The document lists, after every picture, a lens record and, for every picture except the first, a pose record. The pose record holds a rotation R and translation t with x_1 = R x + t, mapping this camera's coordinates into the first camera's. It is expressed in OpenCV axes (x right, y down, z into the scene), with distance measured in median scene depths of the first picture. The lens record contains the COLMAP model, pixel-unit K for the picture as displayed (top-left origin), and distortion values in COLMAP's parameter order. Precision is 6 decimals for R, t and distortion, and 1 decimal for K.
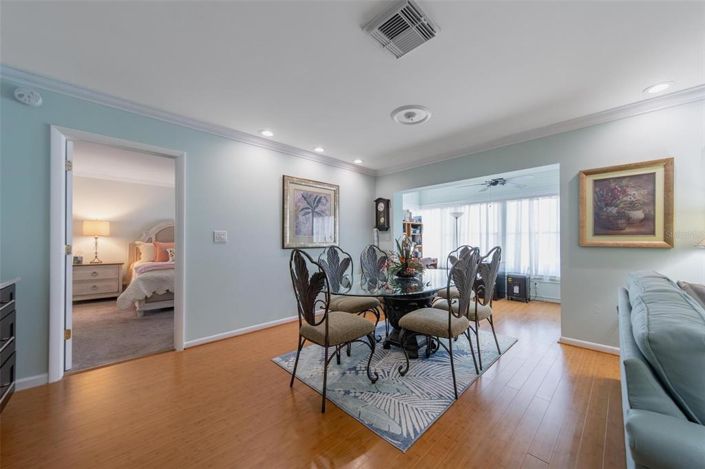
lens RADIAL K [[253.7, 0, 358.2], [0, 253.7, 236.7], [0, 0, 1]] dist [-0.000413, -0.000010]
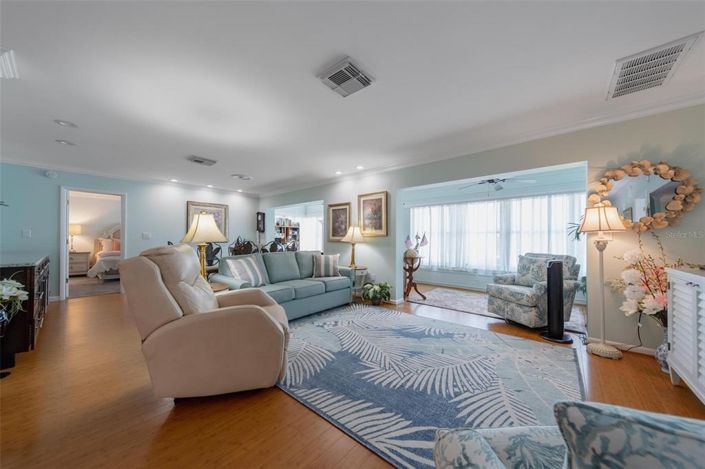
lens RADIAL K [[253.7, 0, 346.6], [0, 253.7, 236.2], [0, 0, 1]] dist [-0.000413, -0.000010]
pose [[0.998359, 0.006187, 0.056926, 0.581204], [-0.006407, 0.999973, 0.003680, -0.008055], [-0.056902, -0.004039, 0.998372, -0.676156]]
